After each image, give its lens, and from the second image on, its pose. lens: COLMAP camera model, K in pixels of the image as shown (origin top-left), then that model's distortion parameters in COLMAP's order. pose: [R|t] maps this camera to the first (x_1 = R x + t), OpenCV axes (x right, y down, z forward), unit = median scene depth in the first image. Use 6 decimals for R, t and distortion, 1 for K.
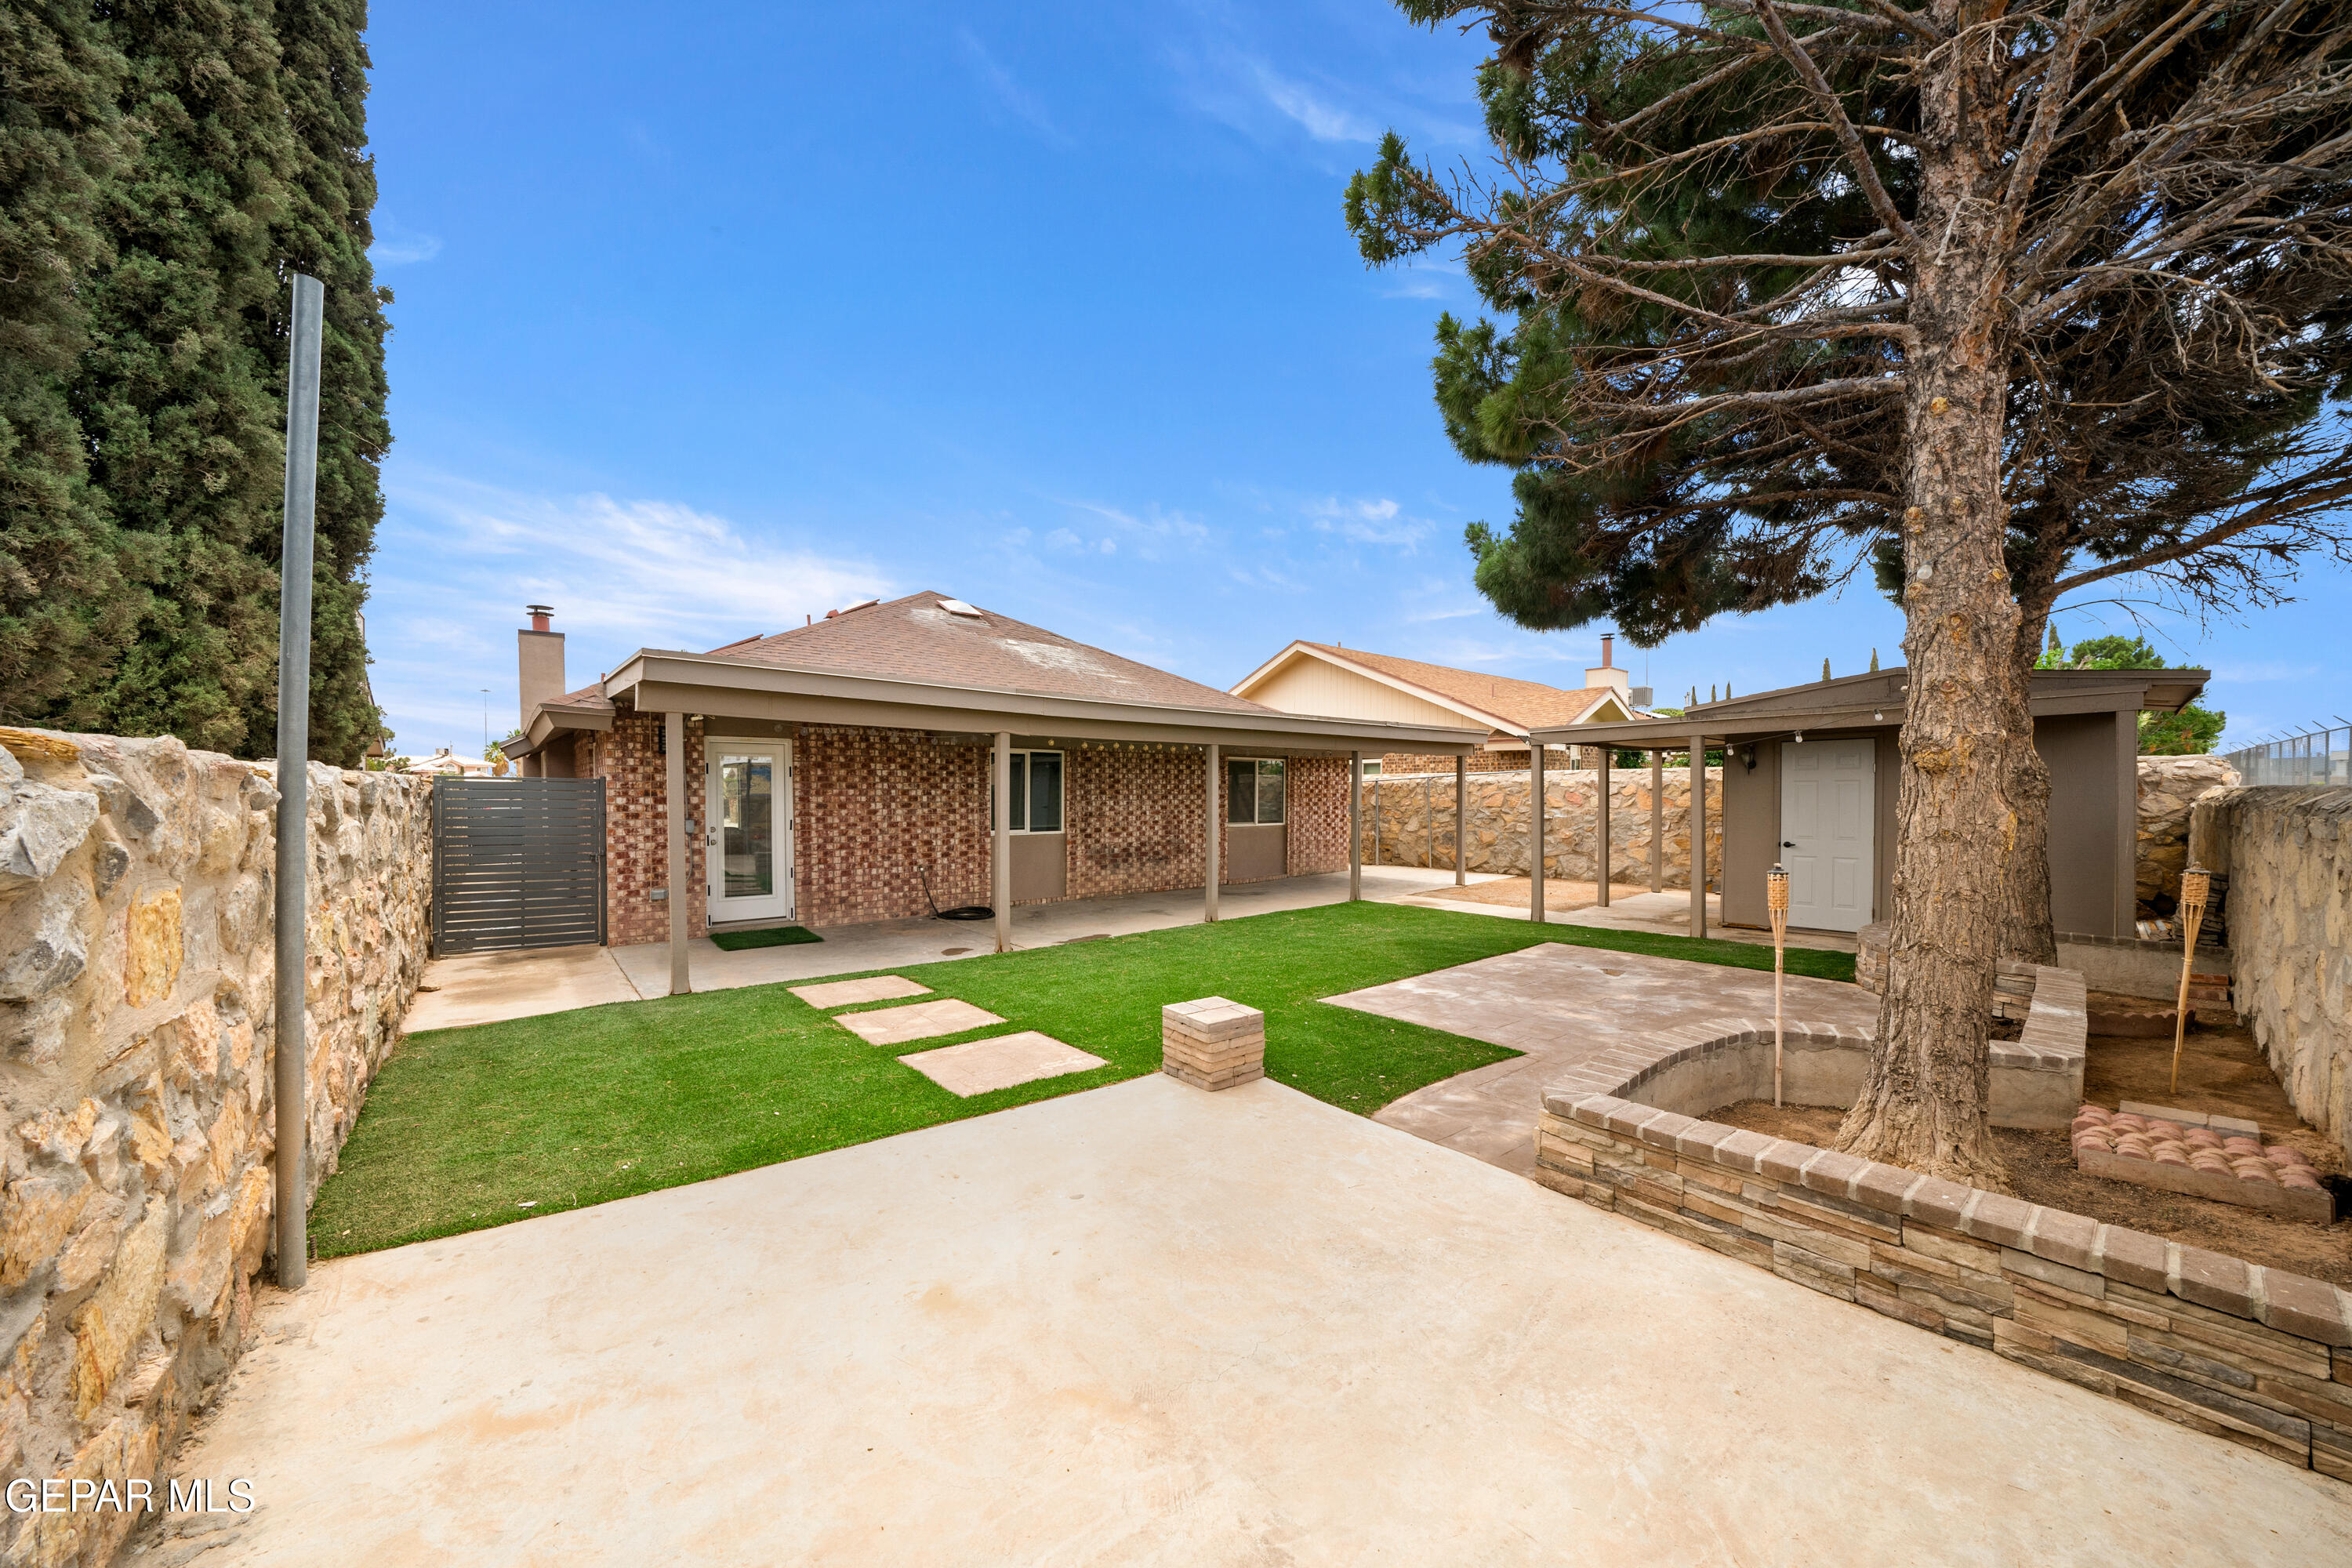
lens RADIAL K [[845.7, 0, 1176.9], [0, 845.7, 799.7], [0, 0, 1]] dist [0.000233, -0.000019]
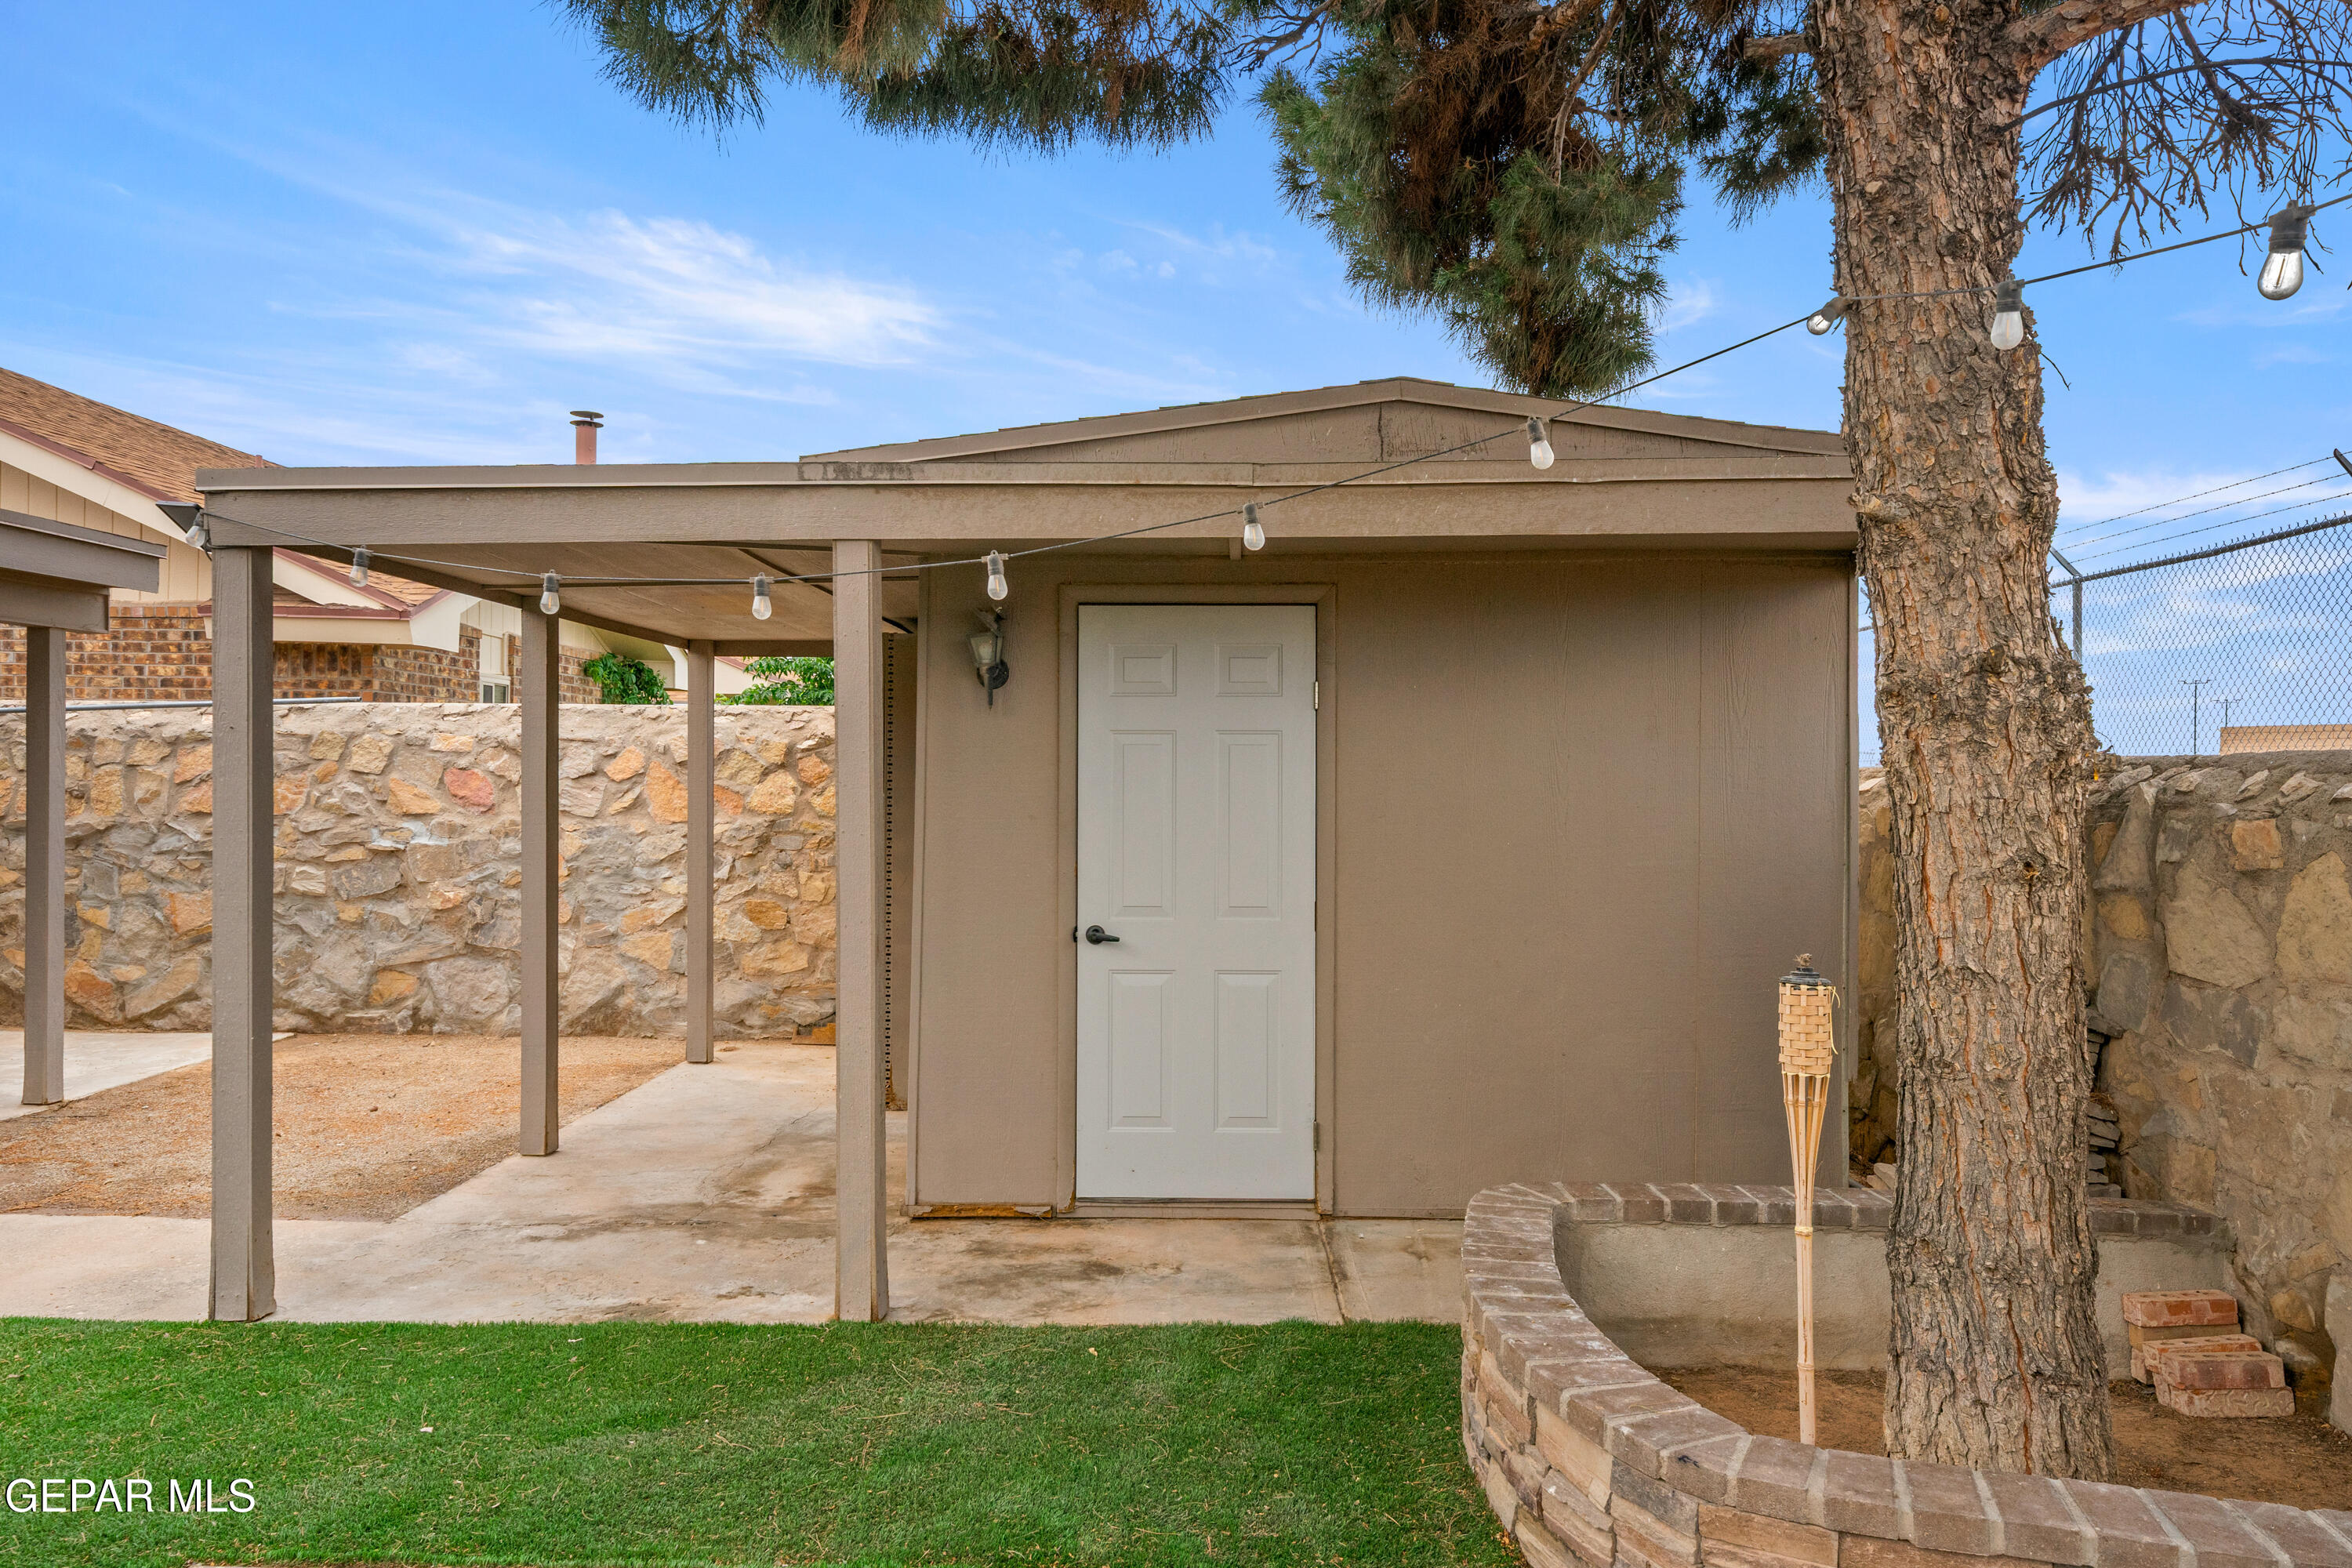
lens RADIAL K [[1549.6, 0, 1186.1], [0, 1549.6, 792.0], [0, 0, 1]] dist [-0.001524, -0.002290]
pose [[0.673756, 0.002987, 0.738948, 0.226483], [-0.001968, 0.999996, -0.002248, 0.001197], [-0.738952, 0.000060, 0.673758, 0.414867]]
